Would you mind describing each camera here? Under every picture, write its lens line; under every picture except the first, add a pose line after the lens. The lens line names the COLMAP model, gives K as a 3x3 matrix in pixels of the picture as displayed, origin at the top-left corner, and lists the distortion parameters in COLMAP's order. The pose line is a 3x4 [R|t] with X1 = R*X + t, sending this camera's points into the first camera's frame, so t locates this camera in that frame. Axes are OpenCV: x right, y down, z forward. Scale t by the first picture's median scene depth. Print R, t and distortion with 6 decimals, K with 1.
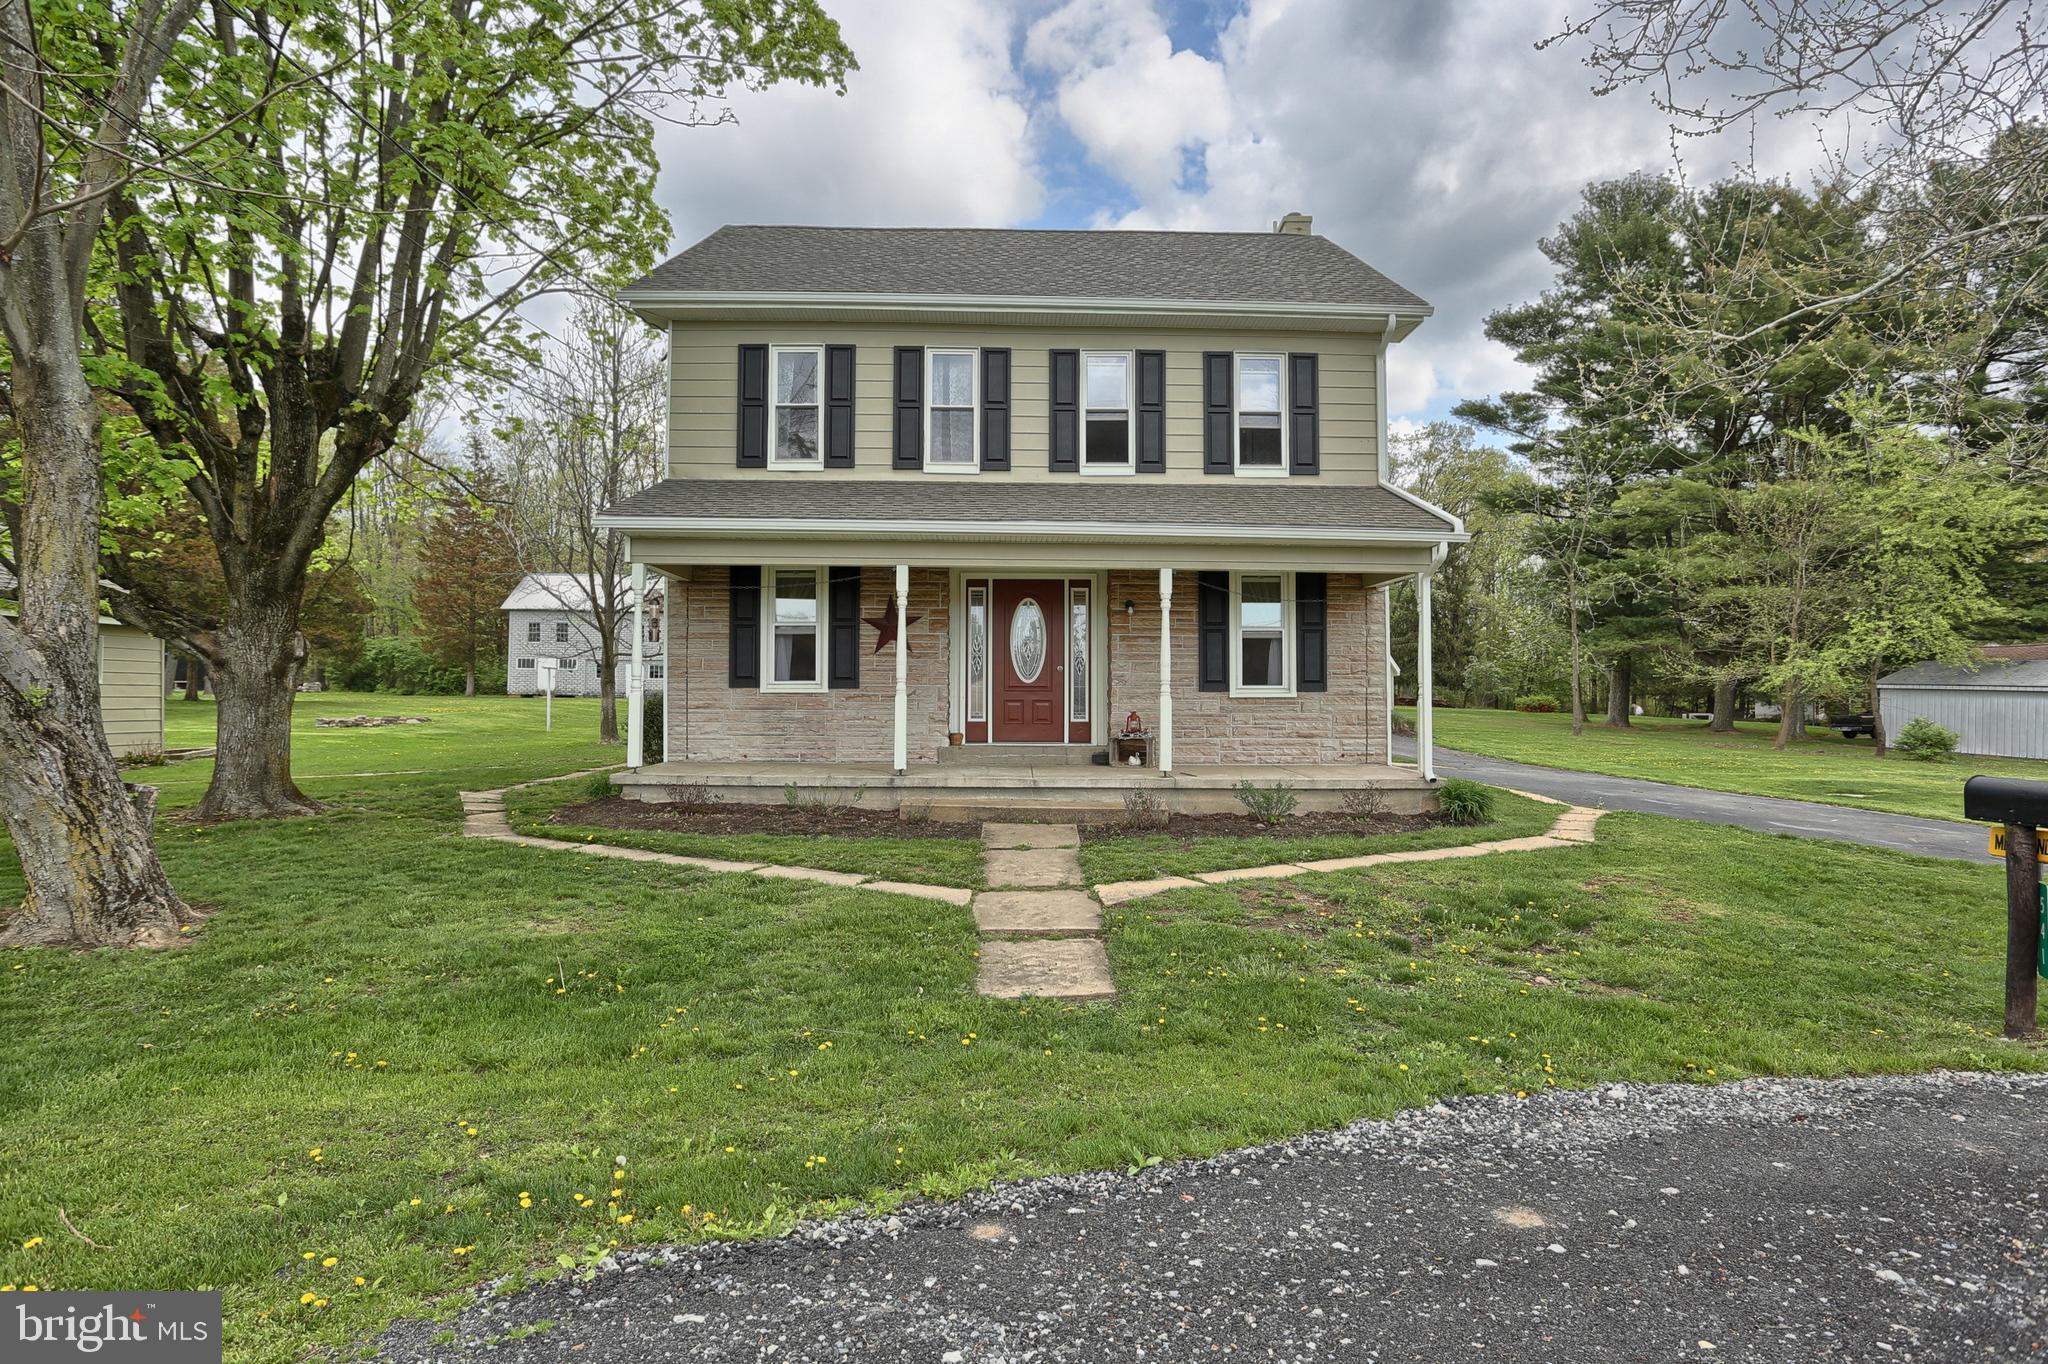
lens RADIAL K [[1071.5, 0, 1012.9], [0, 1071.5, 713.5], [0, 0, 1]] dist [-0.046866, 0.022157]
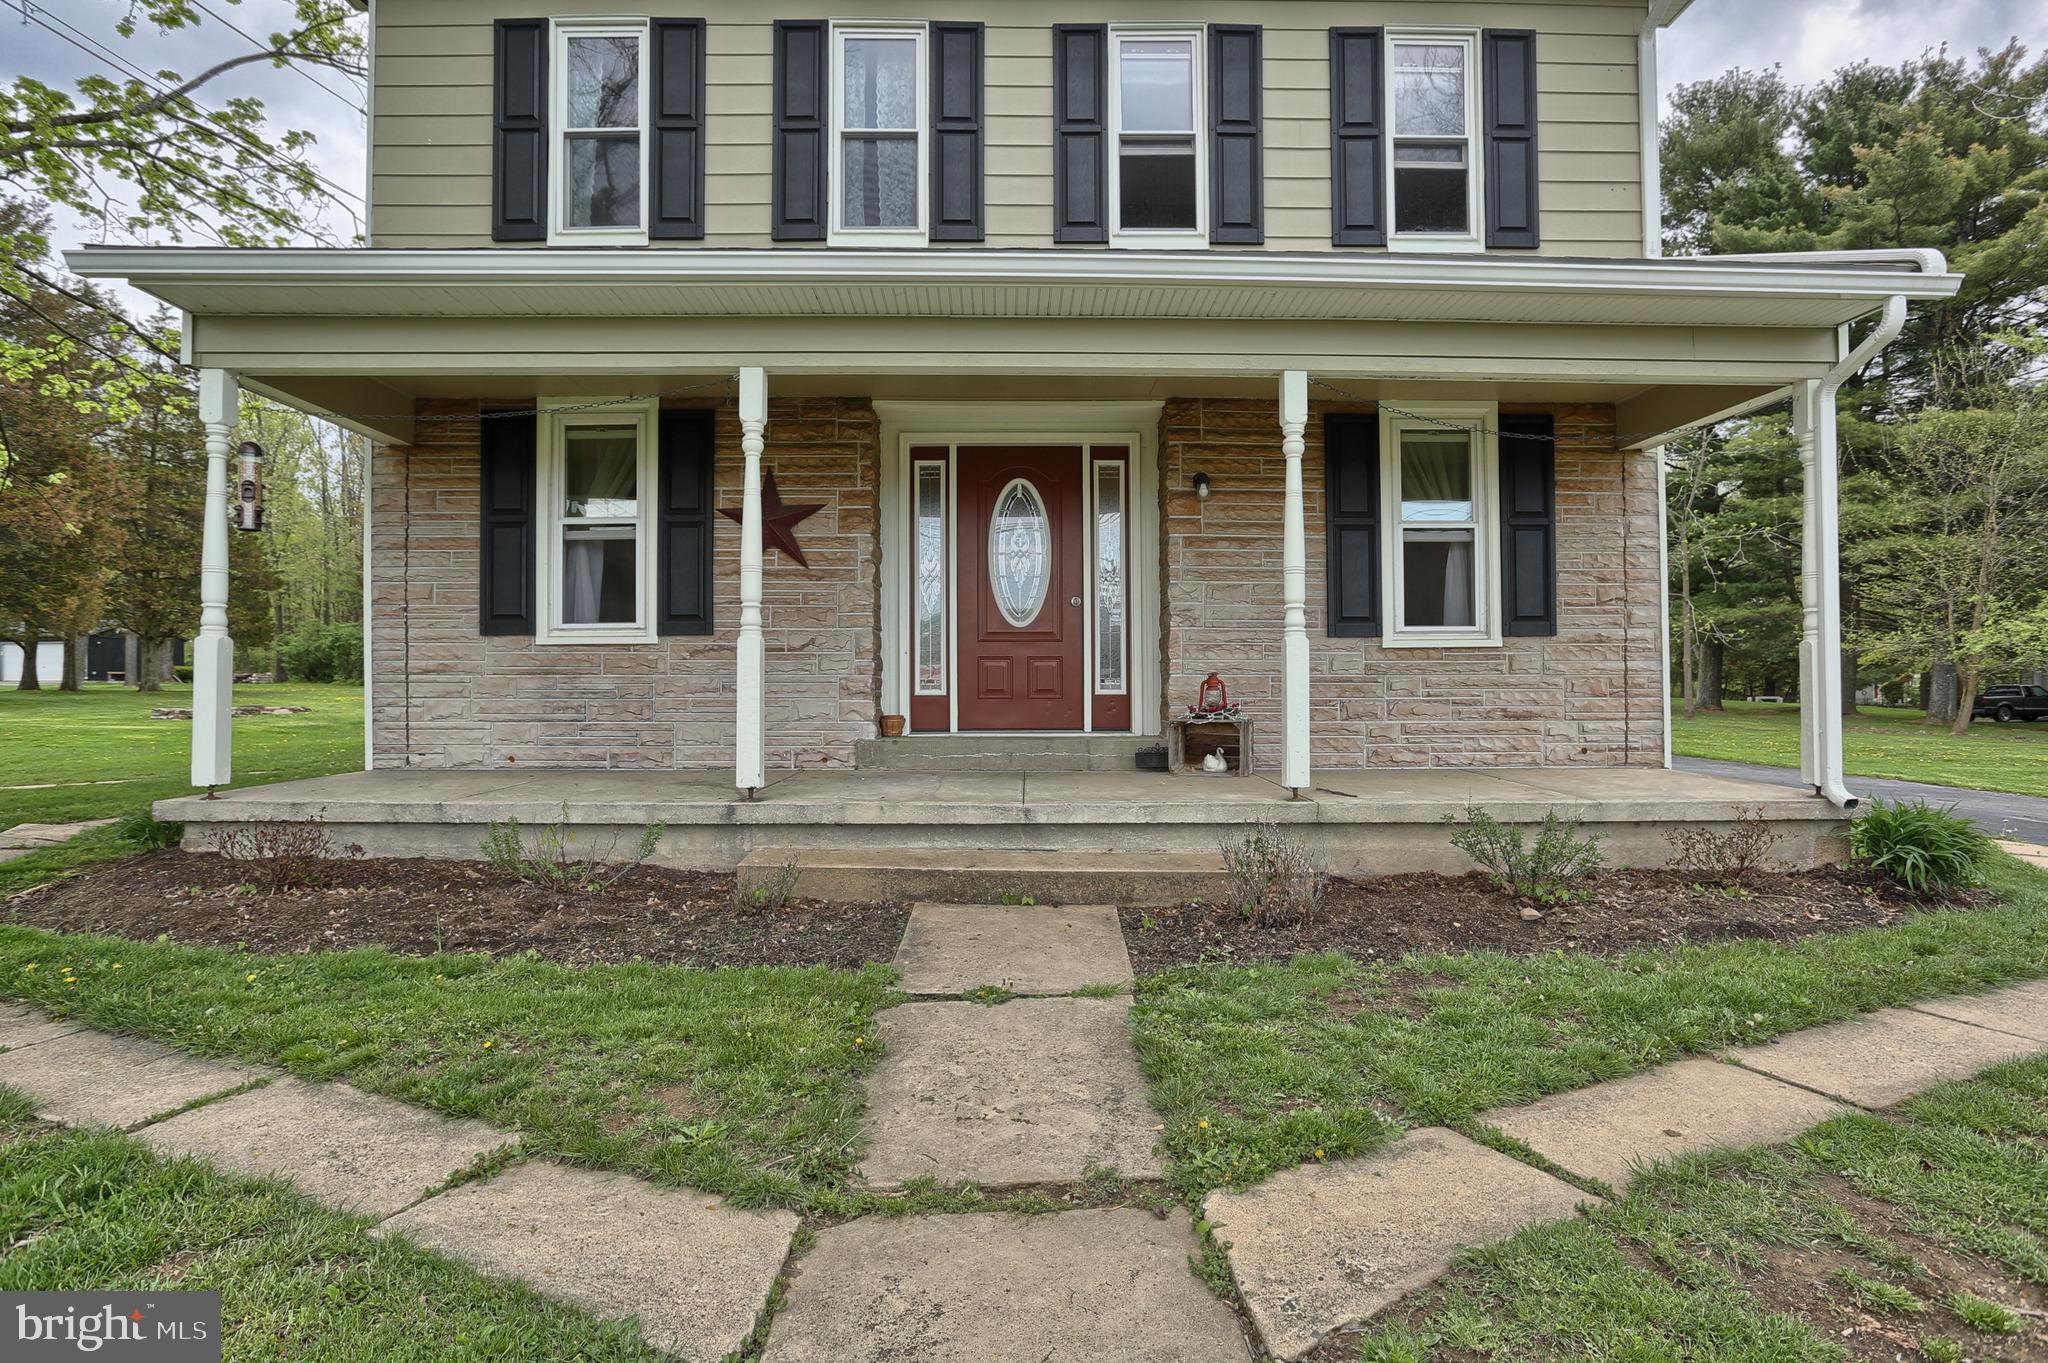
lens RADIAL K [[1071.5, 0, 1012.9], [0, 1071.5, 713.0], [0, 0, 1]] dist [-0.046866, 0.022157]
pose [[0.999923, -0.006736, -0.010450, 0.016606], [0.006808, 0.999953, 0.006852, 0.013877], [0.010404, -0.006923, 0.999922, 0.446810]]
